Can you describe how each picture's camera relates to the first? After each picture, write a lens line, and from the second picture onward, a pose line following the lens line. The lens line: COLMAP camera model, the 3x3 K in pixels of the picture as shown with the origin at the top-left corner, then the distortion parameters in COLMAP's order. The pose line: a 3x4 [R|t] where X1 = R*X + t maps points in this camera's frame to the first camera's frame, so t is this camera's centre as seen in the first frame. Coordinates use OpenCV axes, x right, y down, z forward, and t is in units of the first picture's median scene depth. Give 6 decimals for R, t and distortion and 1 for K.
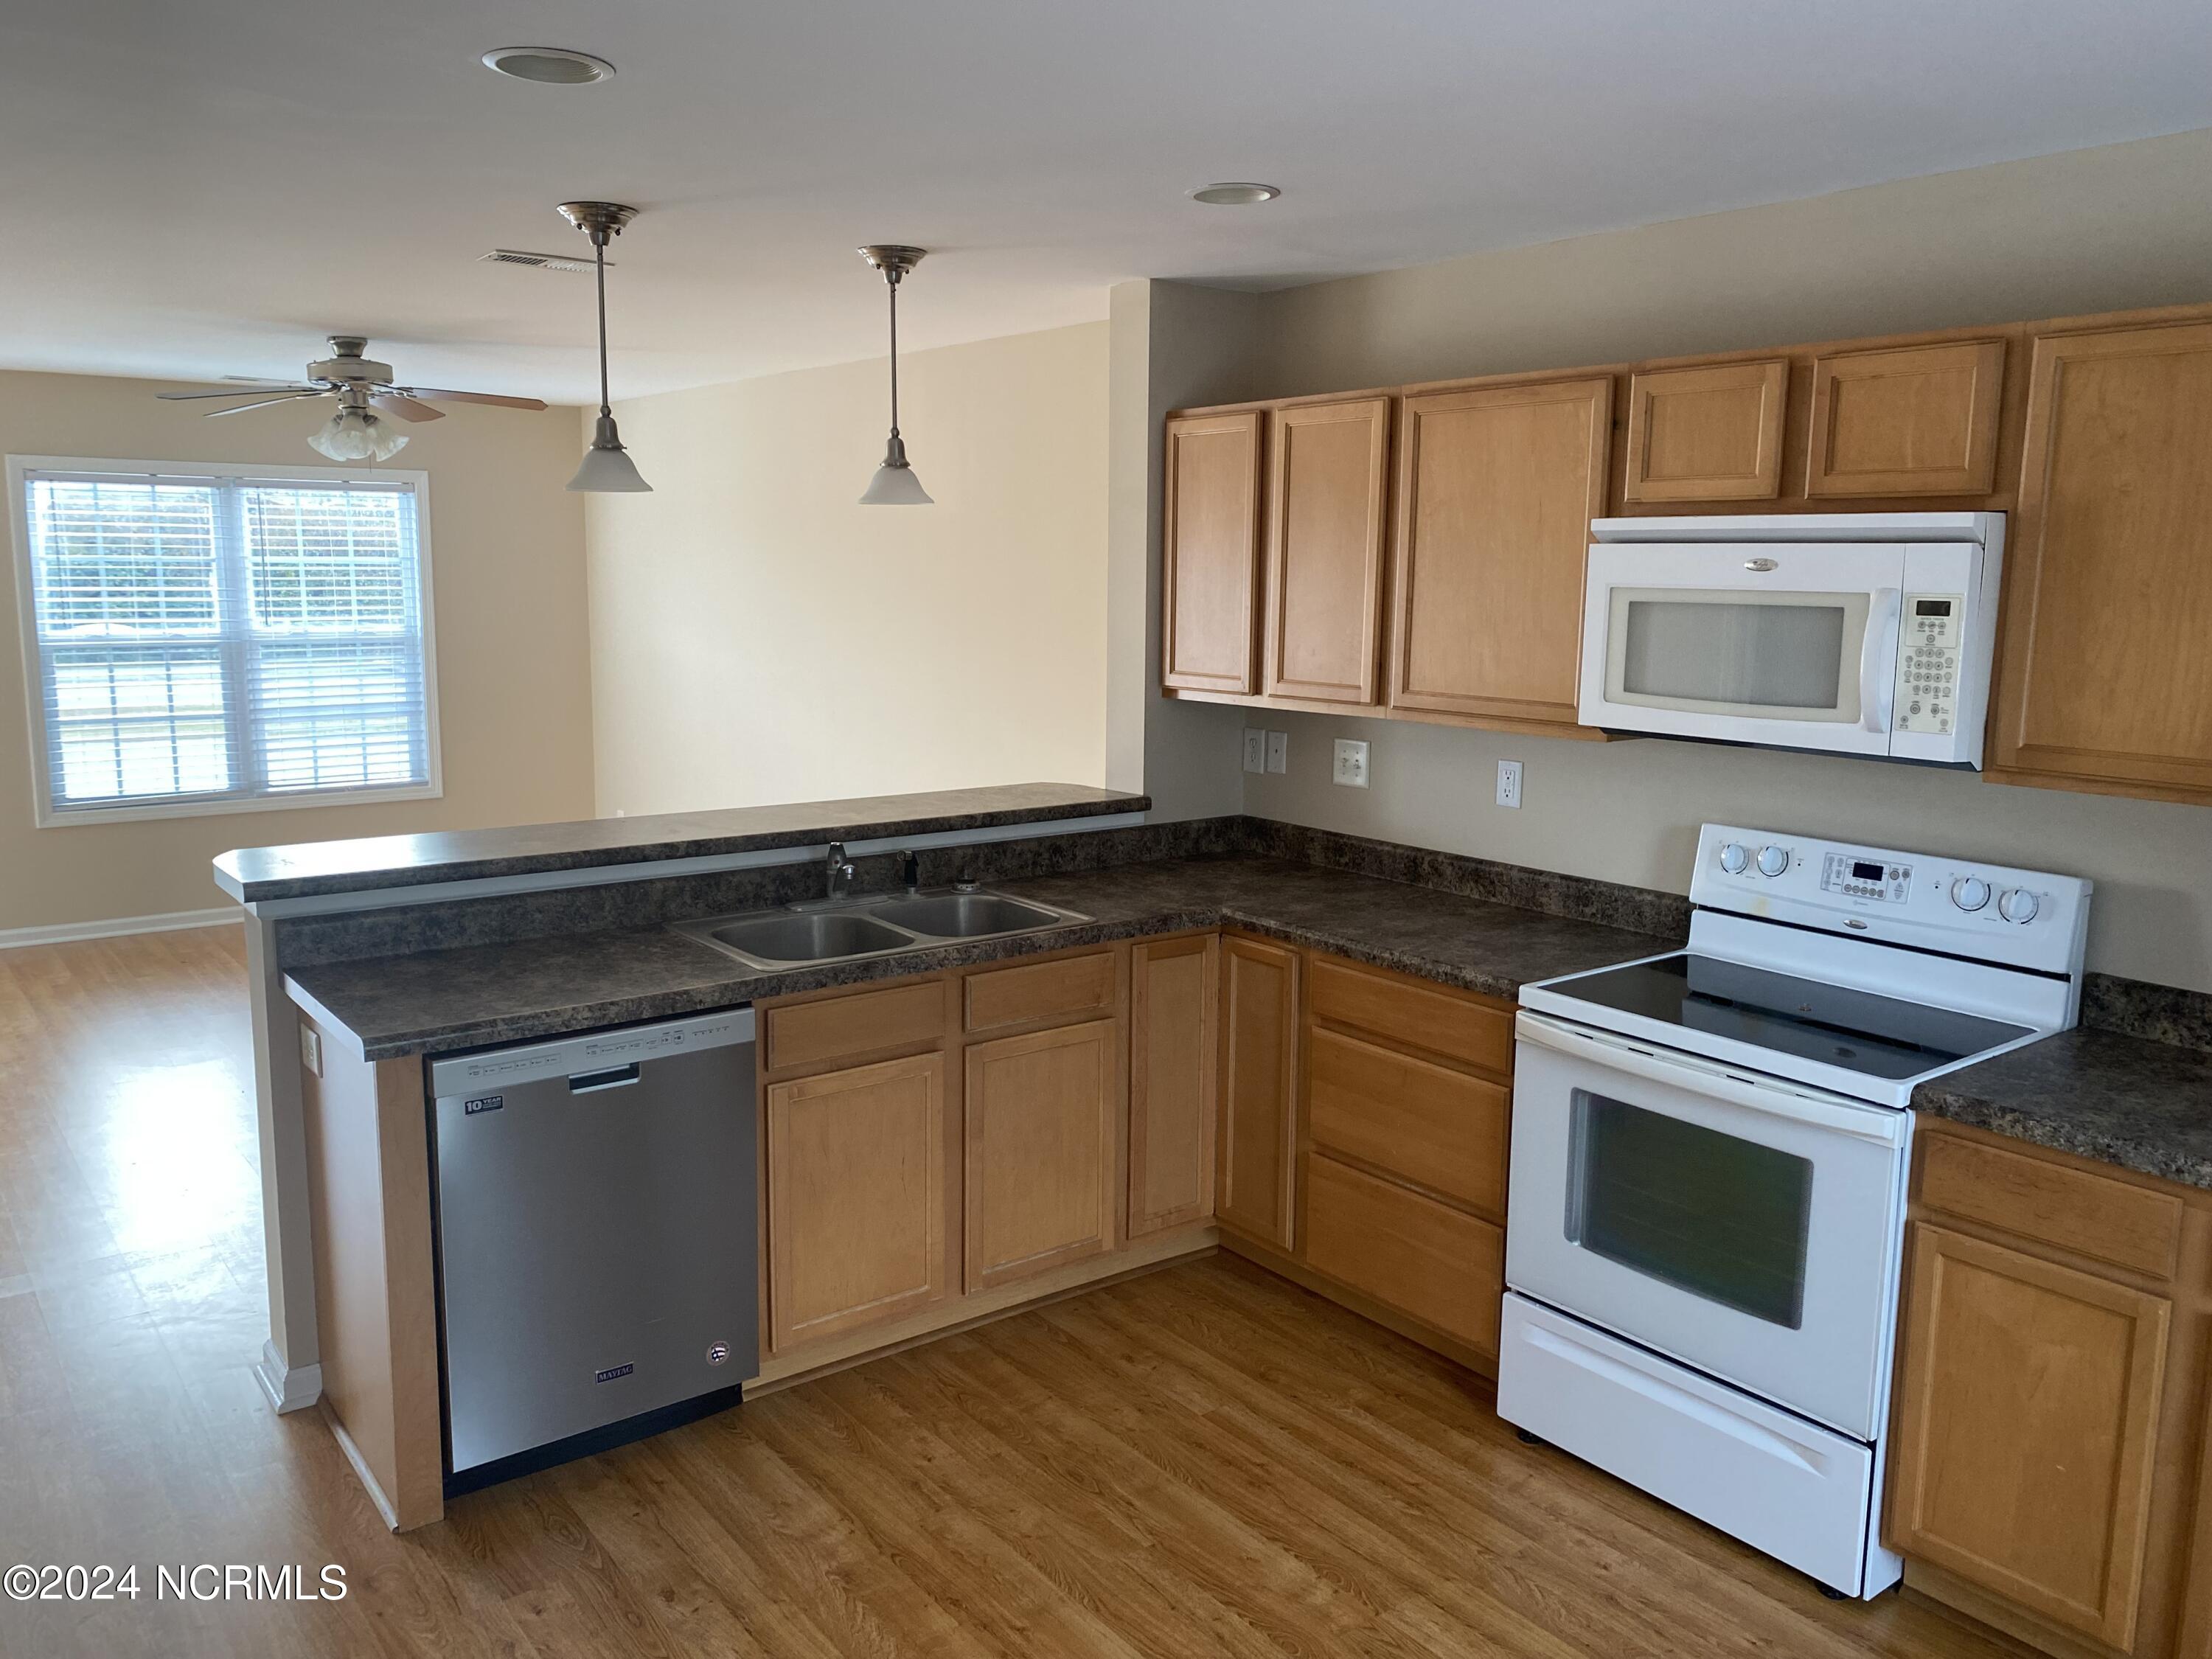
lens RADIAL K [[1697.9, 0, 1170.6], [0, 1697.9, 822.6], [0, 0, 1]] dist [0.001684, 0.002582]
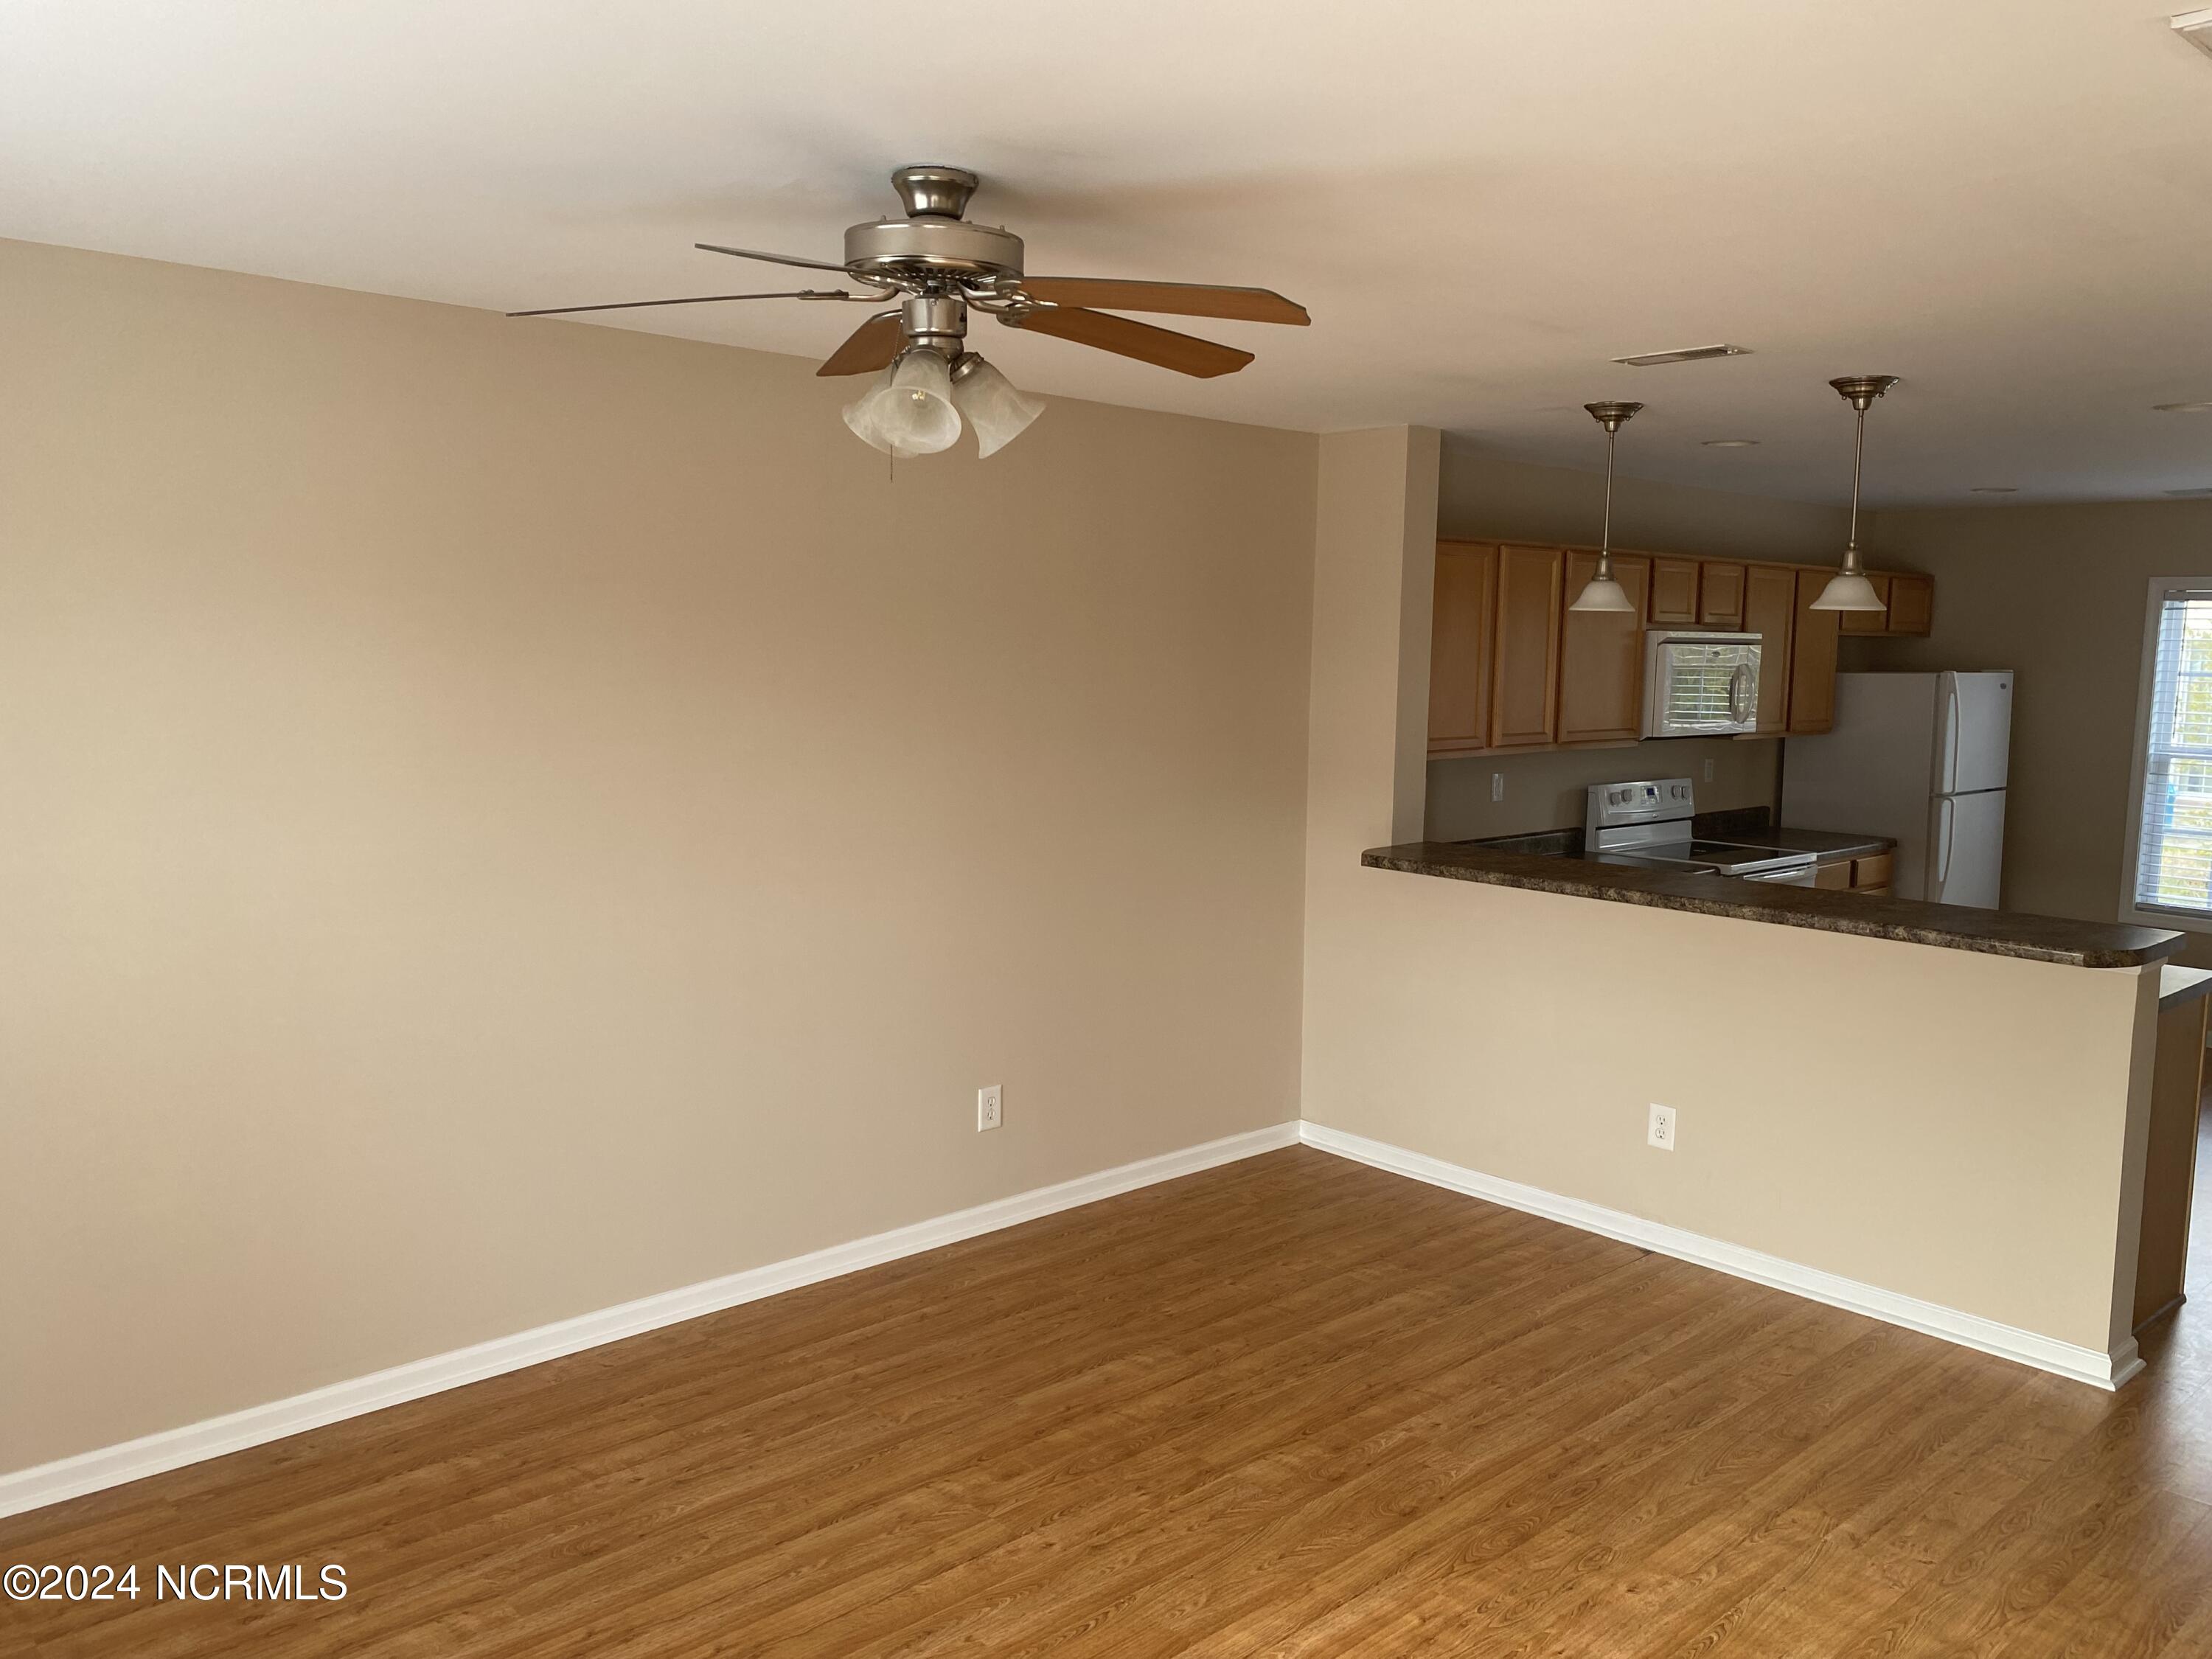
lens RADIAL K [[1682.0, 0, 1106.0], [0, 1682.0, 829.5], [0, 0, 1]] dist [0.047587, -0.058631]
pose [[-0.072269, -0.124902, 0.989534, -0.751794], [0.131729, 0.982241, 0.133602, -0.135824], [-0.988648, 0.140005, -0.054532, 0.805926]]
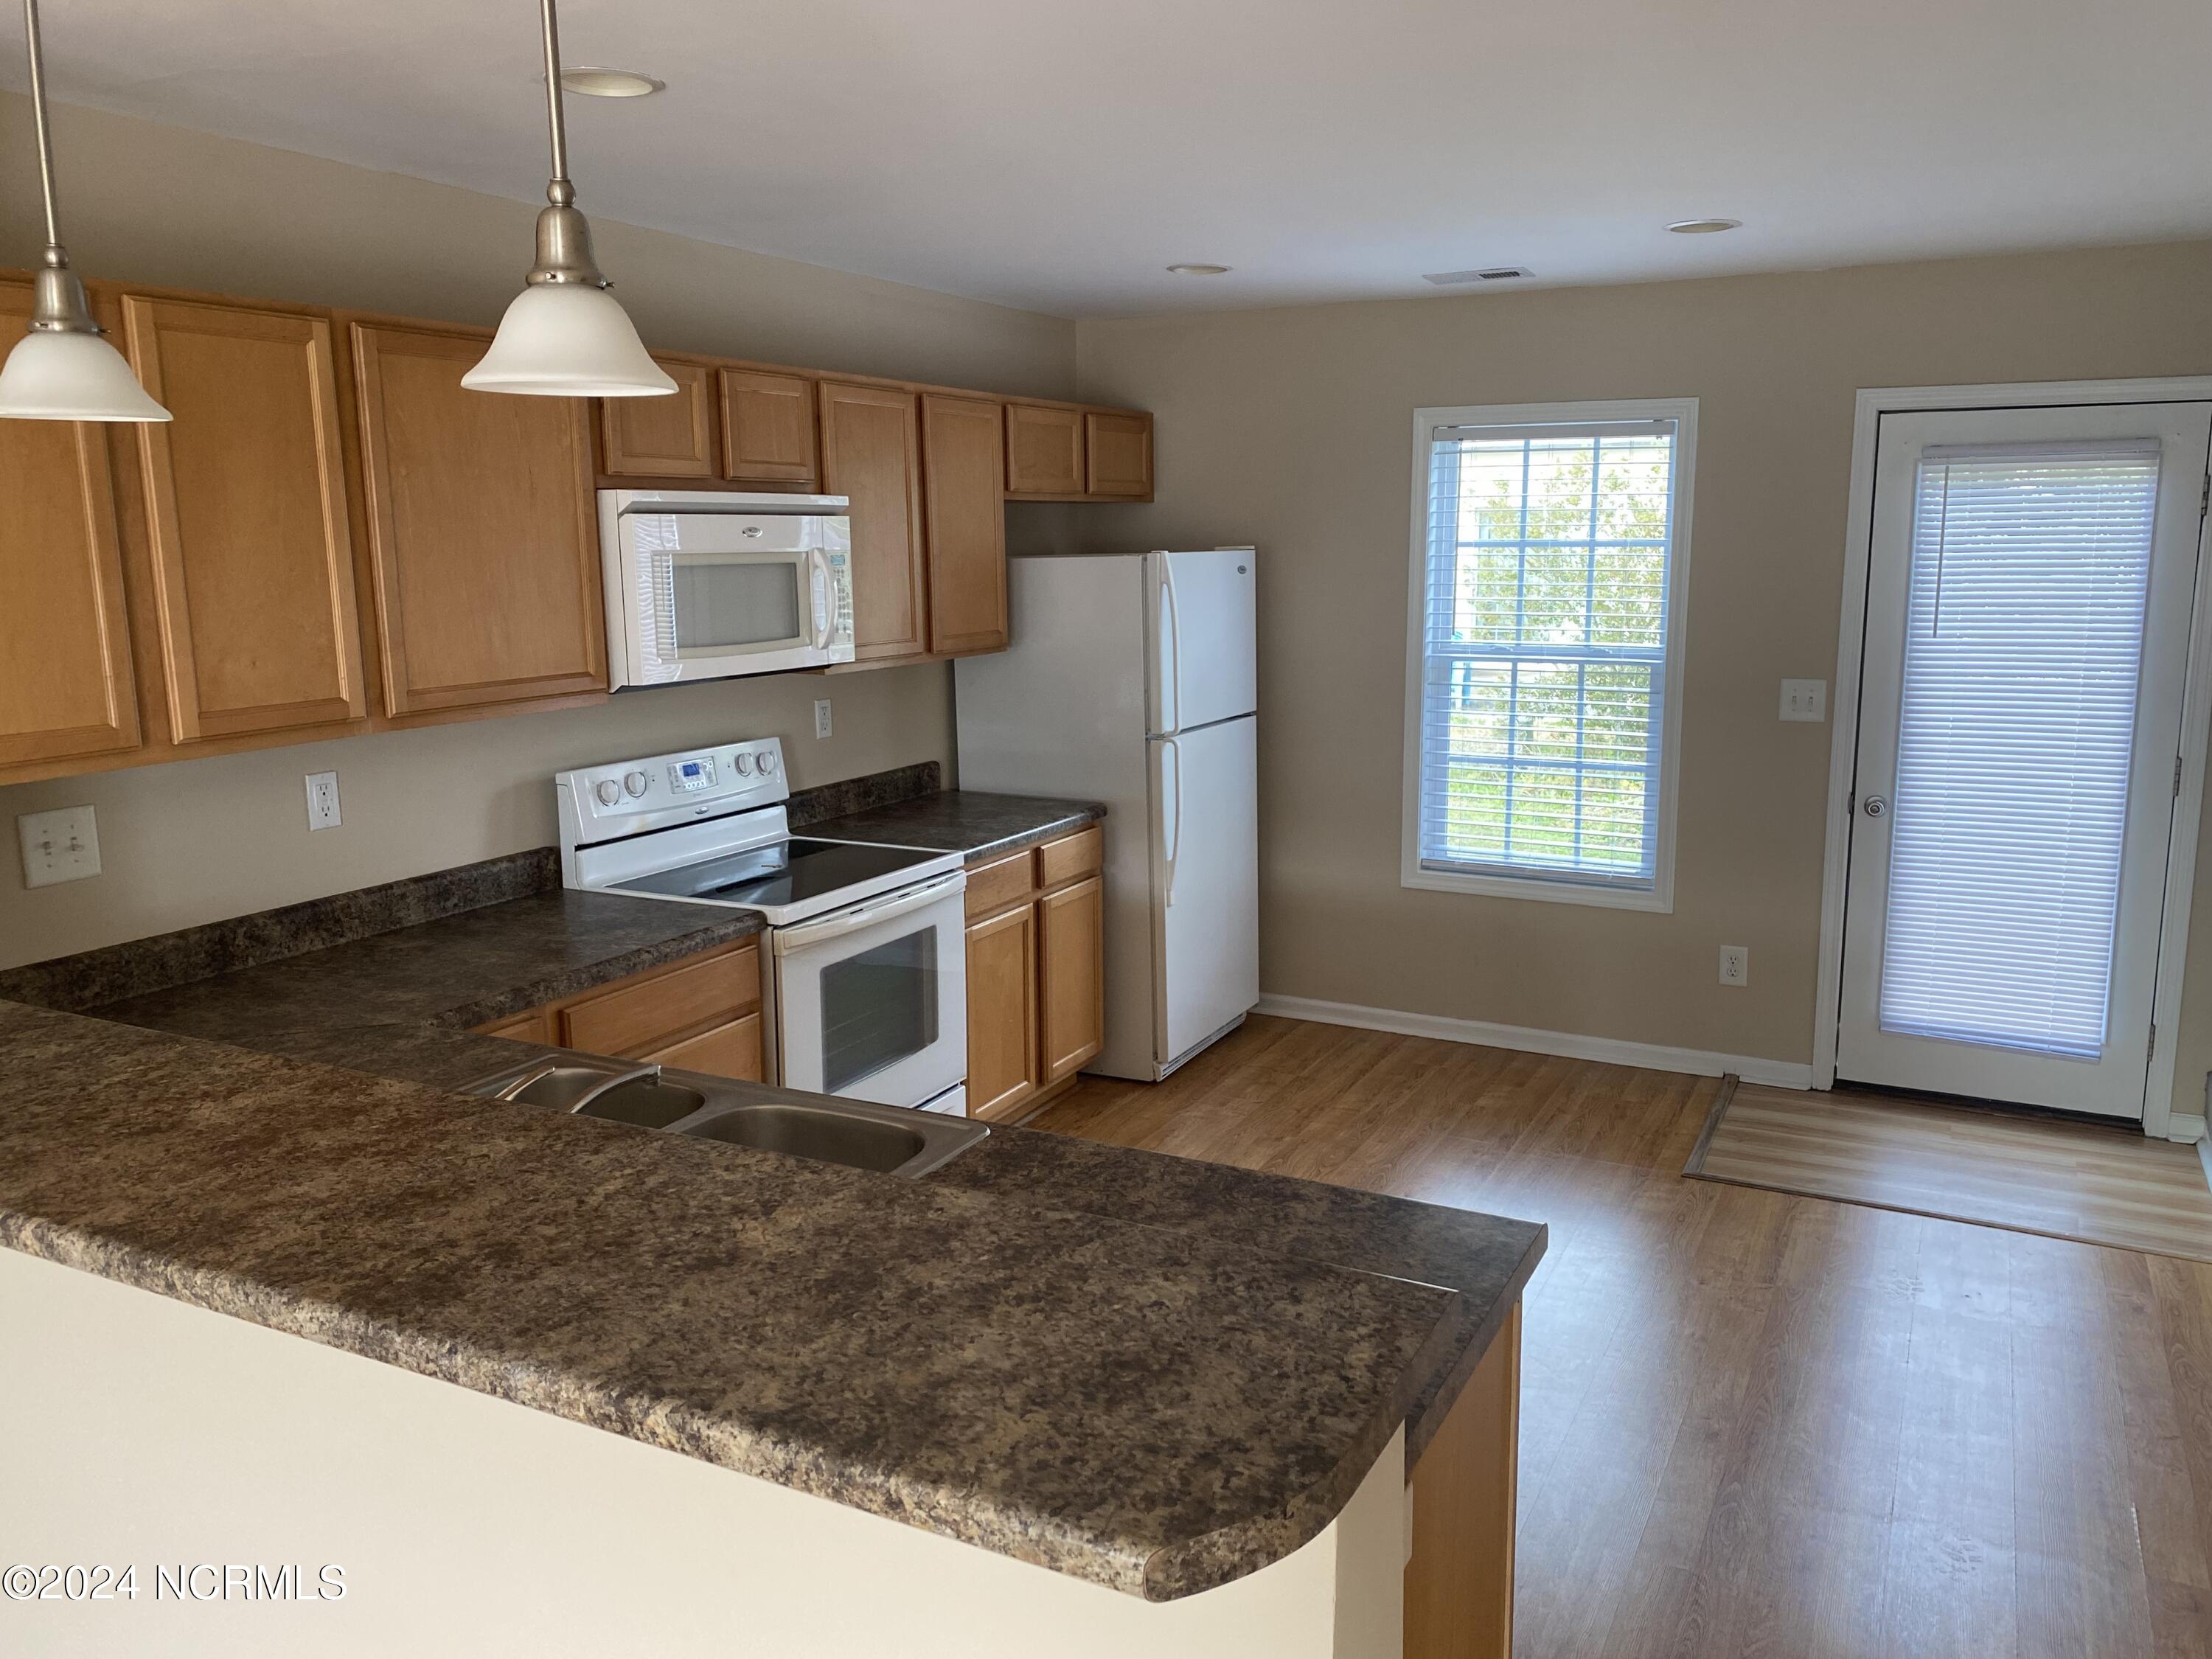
lens RADIAL K [[1682.0, 0, 1106.0], [0, 1682.0, 829.5], [0, 0, 1]] dist [0.047587, -0.058631]
pose [[-0.410149, -0.168996, 0.896225, -0.386799], [0.138858, 0.959654, 0.244503, -0.087430], [-0.901386, 0.224731, -0.370135, 0.532032]]
